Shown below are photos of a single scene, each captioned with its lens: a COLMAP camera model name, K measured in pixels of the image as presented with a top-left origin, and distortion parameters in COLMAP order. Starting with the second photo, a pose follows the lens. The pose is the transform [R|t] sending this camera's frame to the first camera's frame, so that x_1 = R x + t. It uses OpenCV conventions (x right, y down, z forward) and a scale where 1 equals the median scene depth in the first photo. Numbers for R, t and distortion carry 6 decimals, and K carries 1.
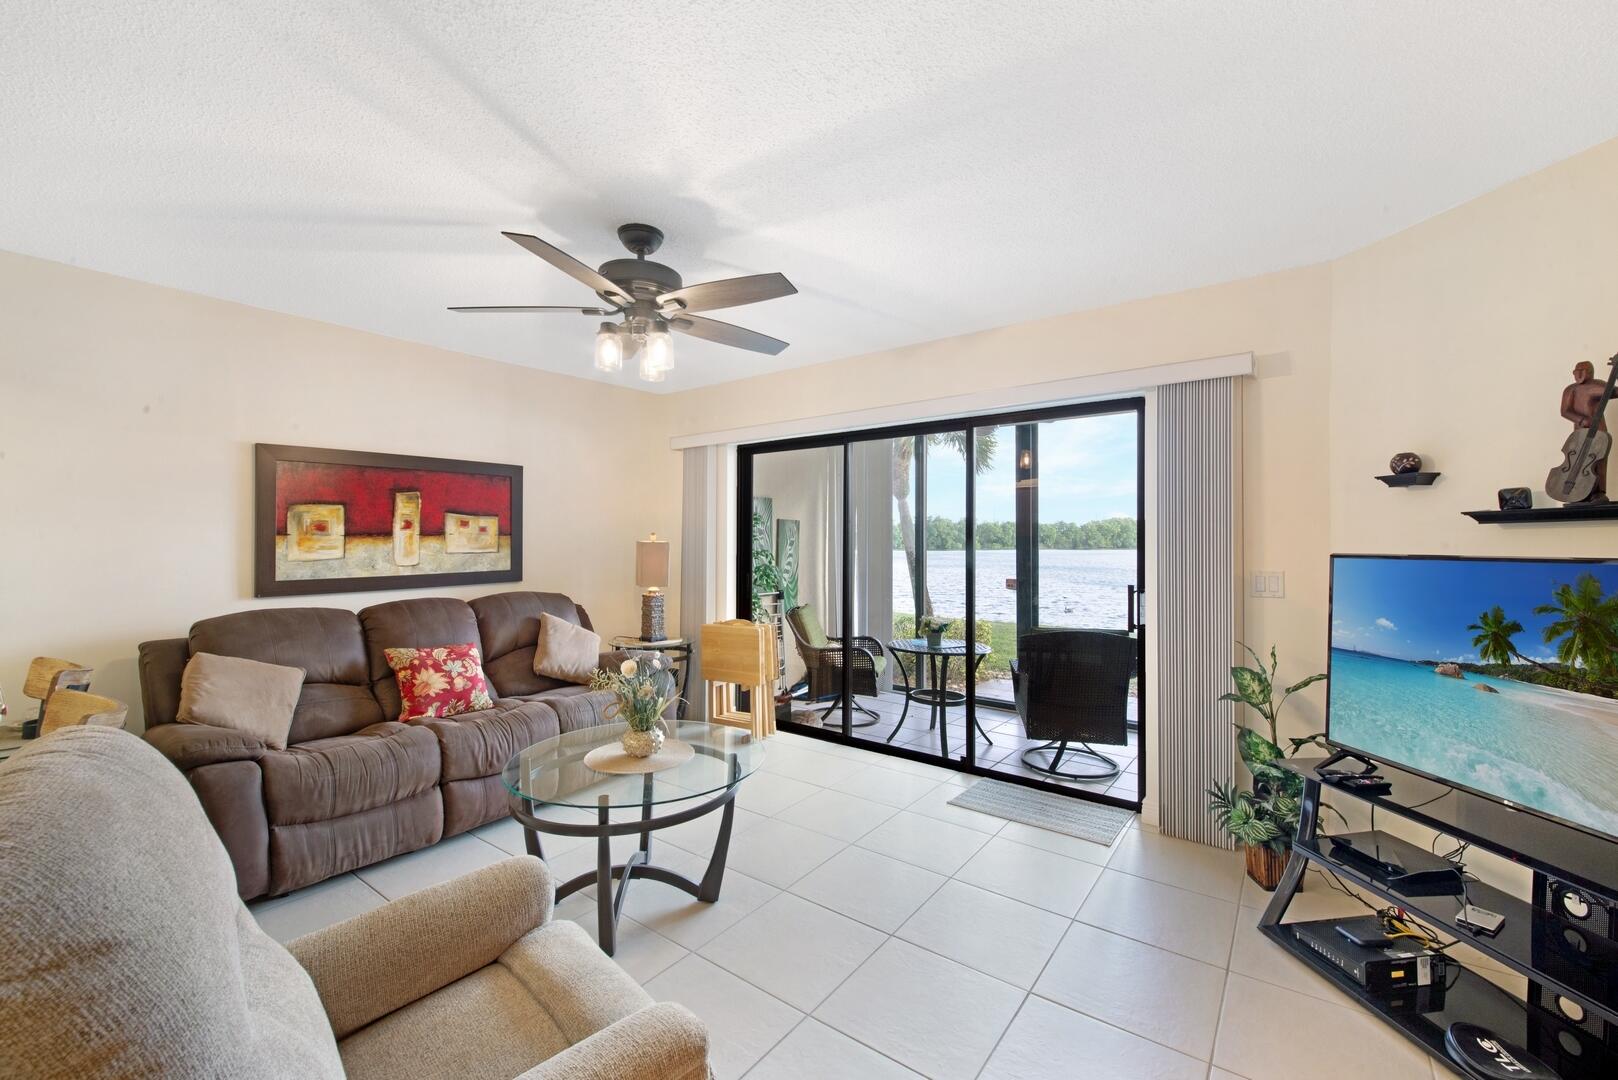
lens RADIAL K [[650.9, 0, 809.0], [0, 650.9, 540.0], [0, 0, 1]] dist [0.019402, -0.017244]
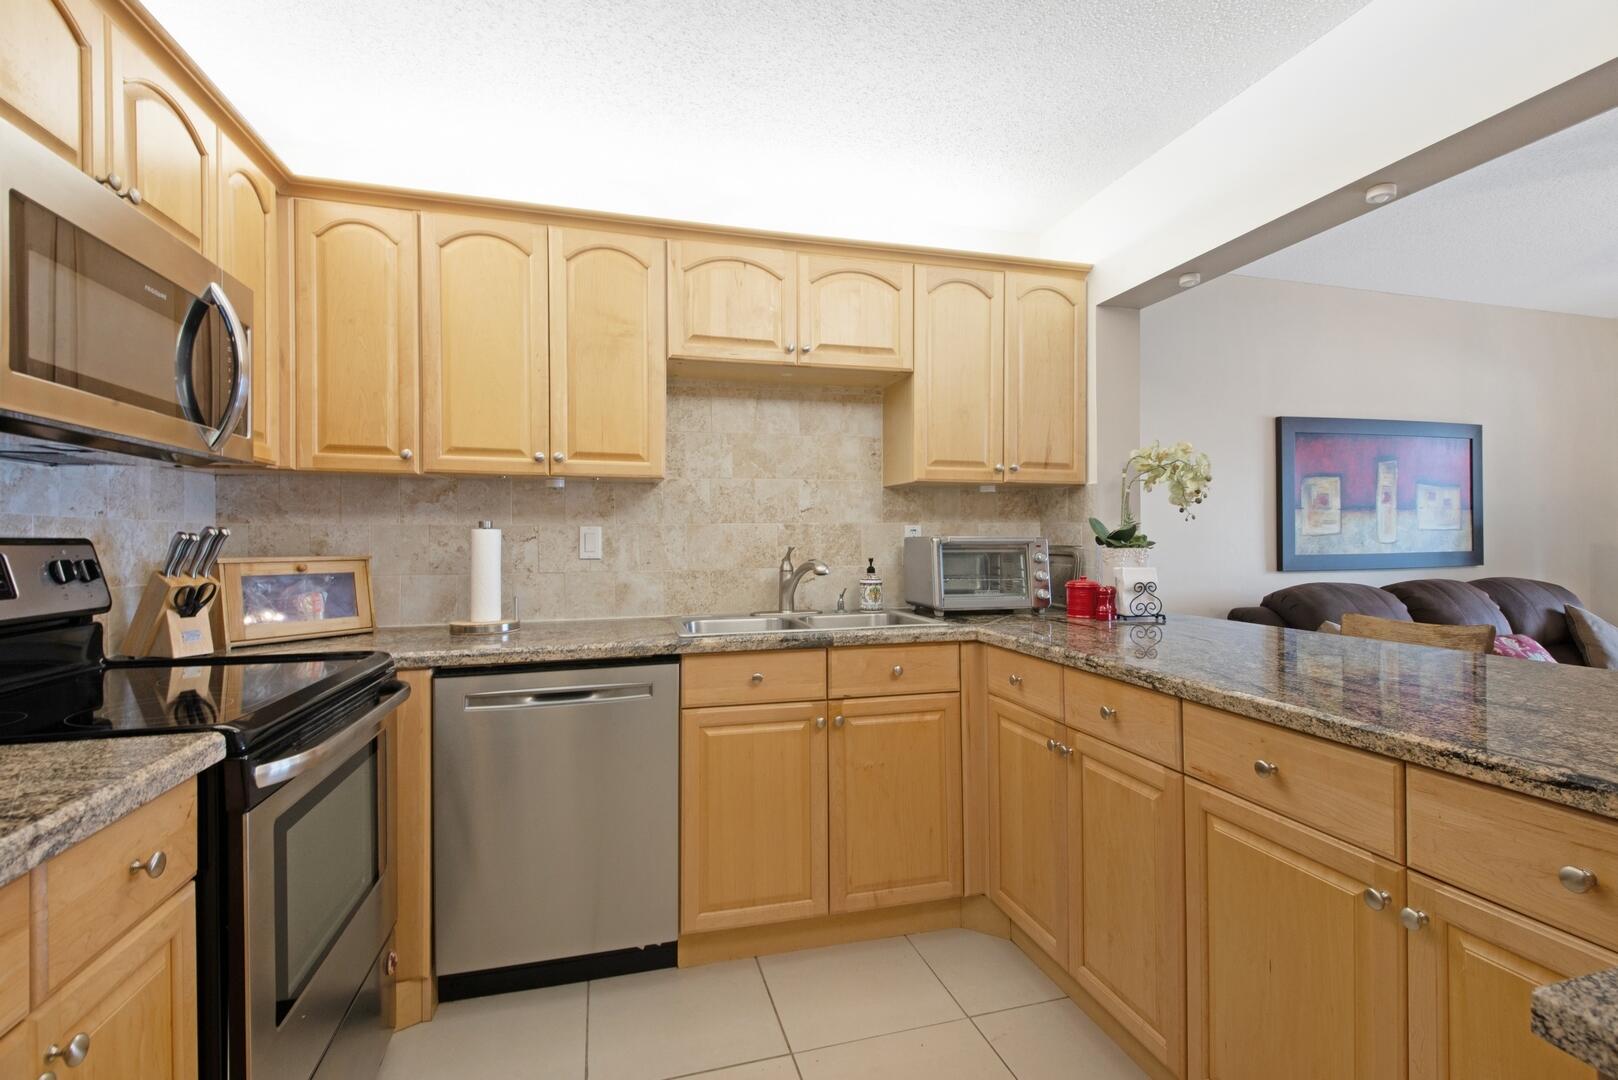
lens RADIAL K [[739.0, 0, 812.7], [0, 739.0, 534.1], [0, 0, 1]] dist [0.000539, -0.000110]
pose [[0.794667, -0.003478, -0.607035, -0.696333], [0.001110, 0.999990, -0.004276, 0.034029], [0.607044, 0.002724, 0.794663, -0.322345]]
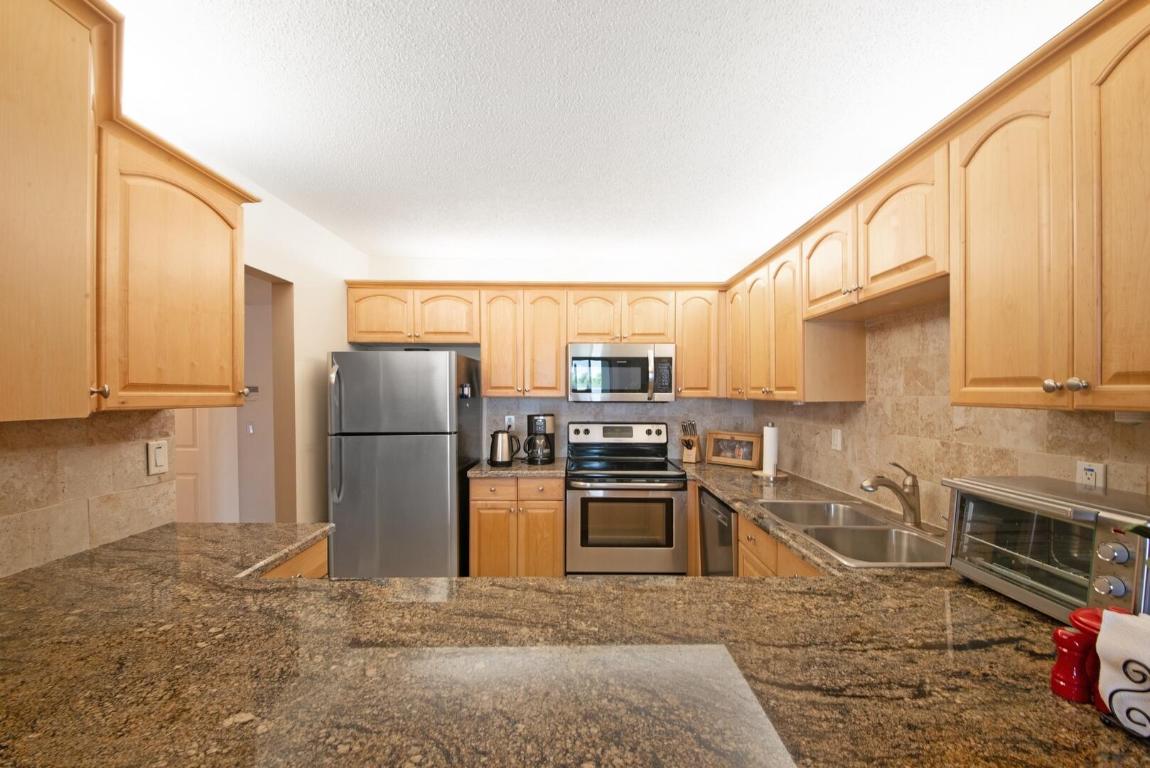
lens RADIAL K [[447.4, 0, 575.9], [0, 447.4, 398.3], [0, 0, 1]] dist [0.019984, -0.018877]
pose [[-0.792791, 0.006619, -0.609458, -0.586352], [-0.001485, 0.999917, 0.012792, -0.035921], [0.609492, 0.011047, -0.792715, 0.479433]]
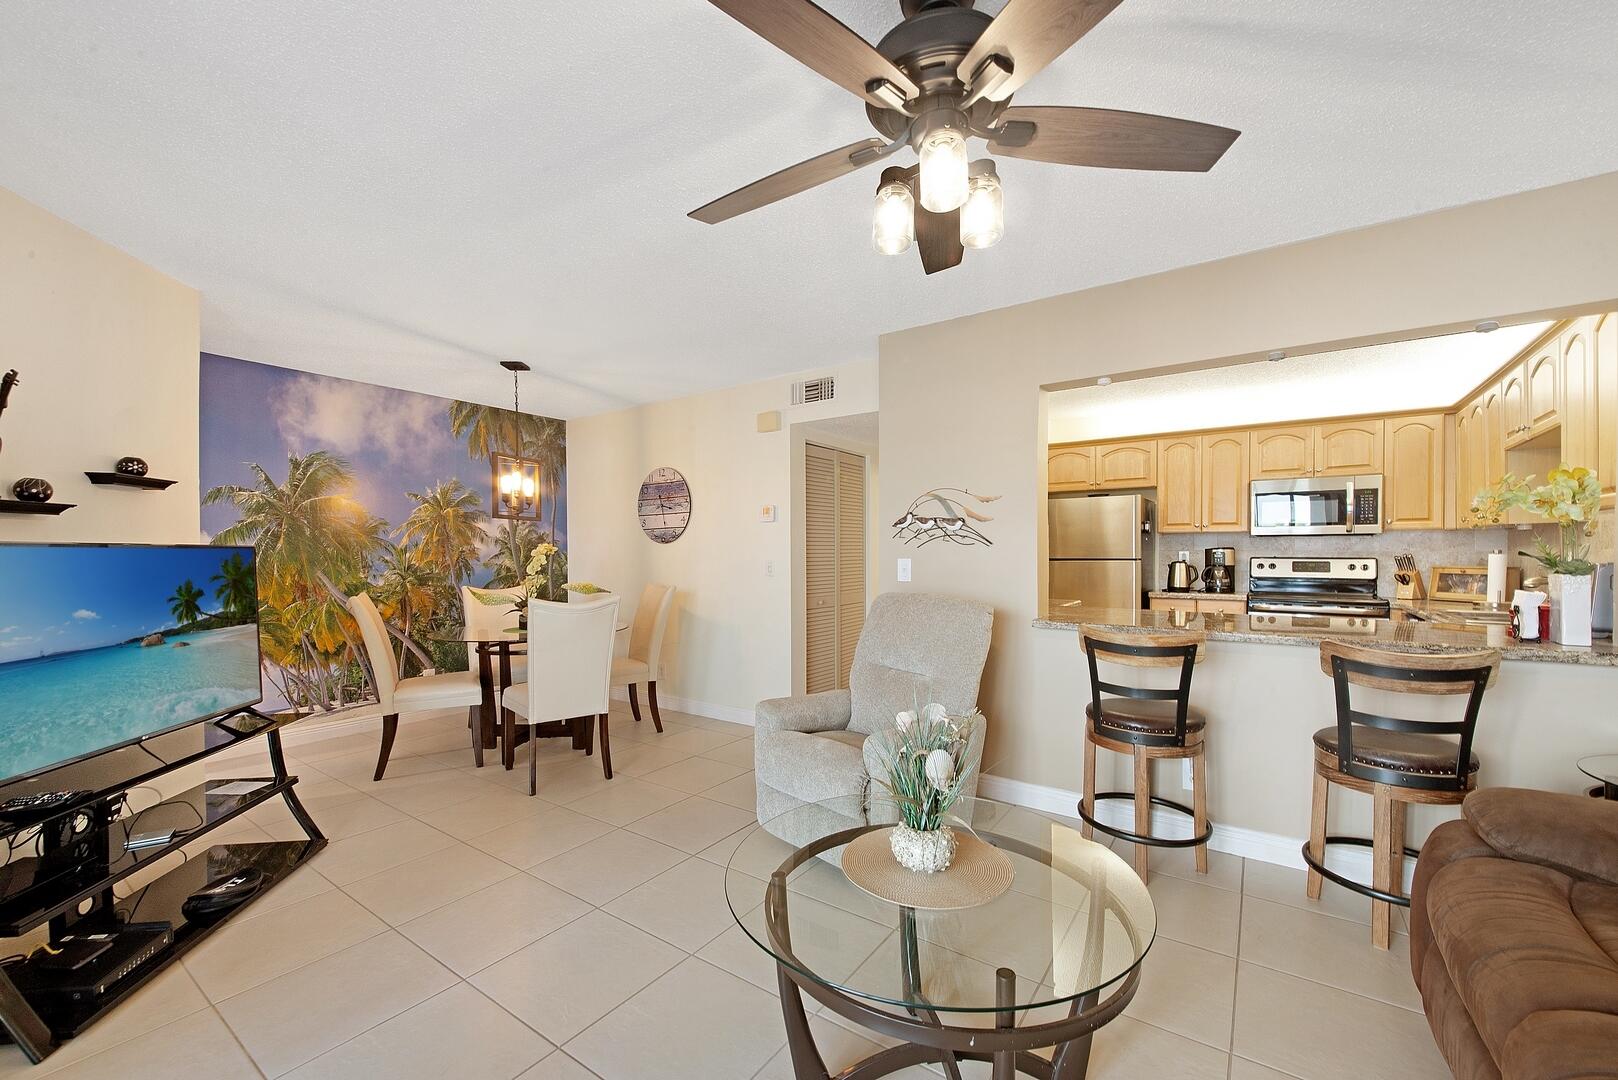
lens RADIAL K [[629.5, 0, 810.3], [0, 629.5, 560.1], [0, 0, 1]] dist [0.019984, -0.018877]
pose [[-0.999431, 0.000992, -0.033719, -0.088997], [0.000518, 0.999901, 0.014060, 0.020473], [0.033730, 0.014034, -0.999332, 1.140250]]
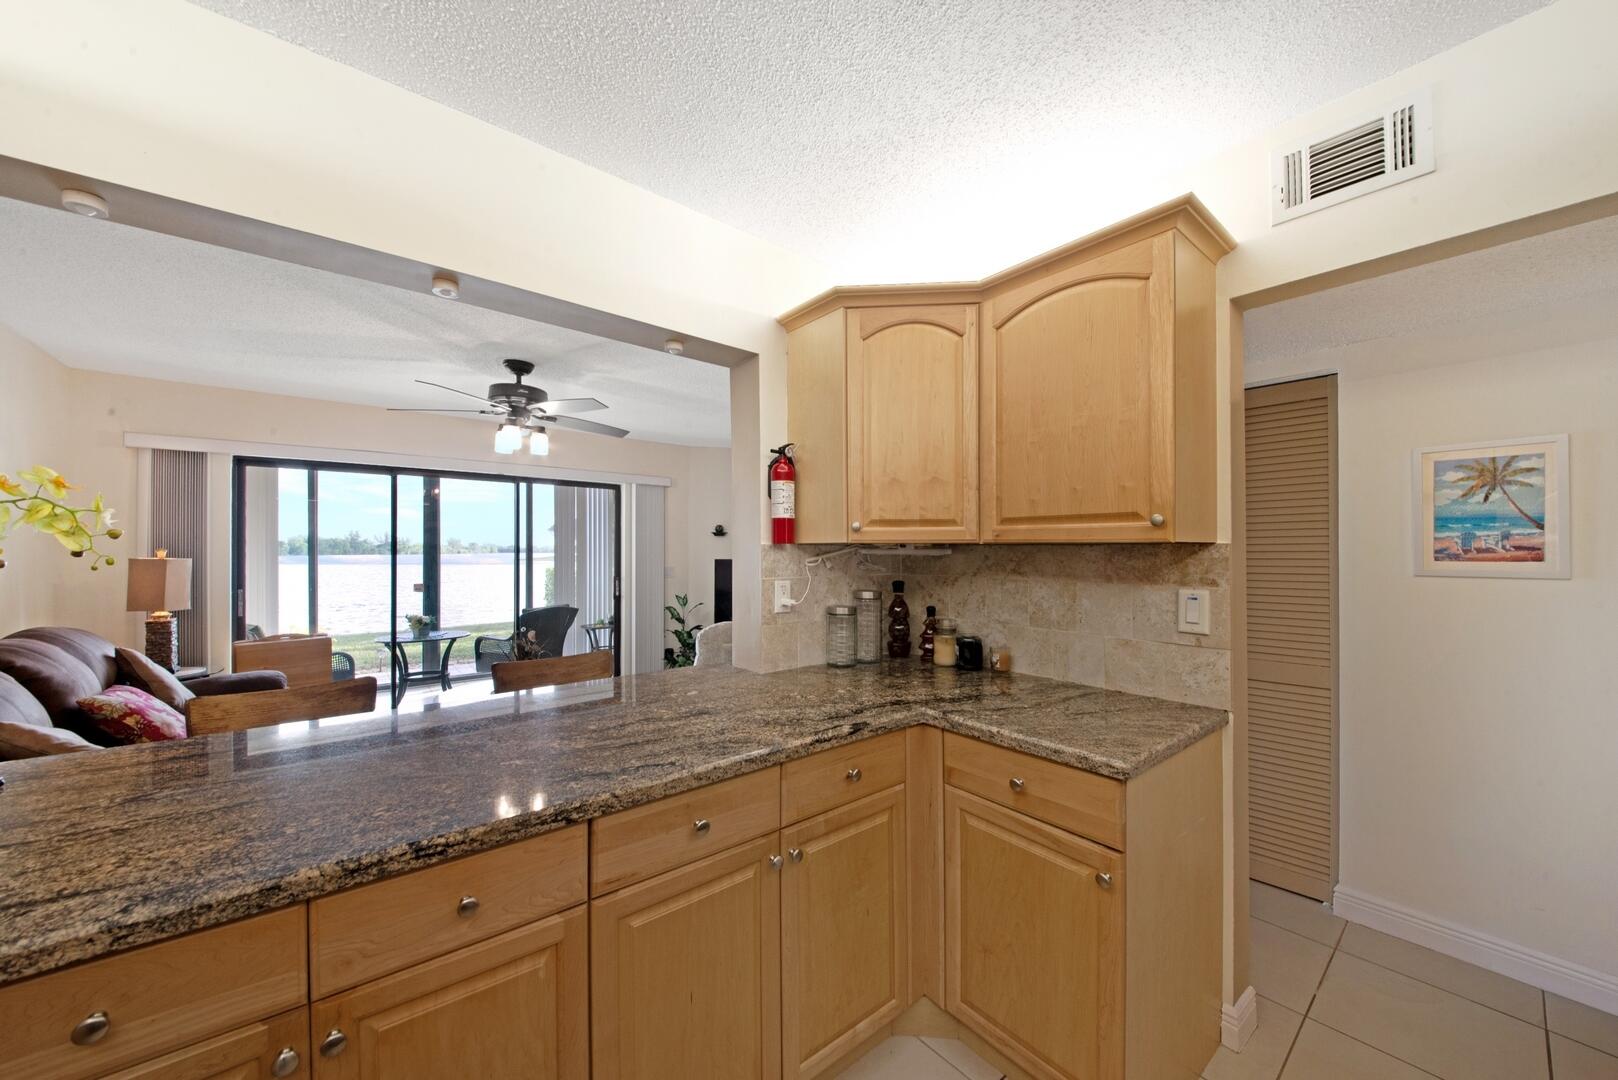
lens RADIAL K [[574.9, 0, 808.6], [0, 574.9, 549.5], [0, 0, 1]] dist [-0.000756, -0.006204]
pose [[0.234809, 0.002691, 0.972038, -1.074294], [-0.003154, 0.999993, -0.002006, -0.012568], [-0.972036, -0.002594, 0.234816, -0.007895]]
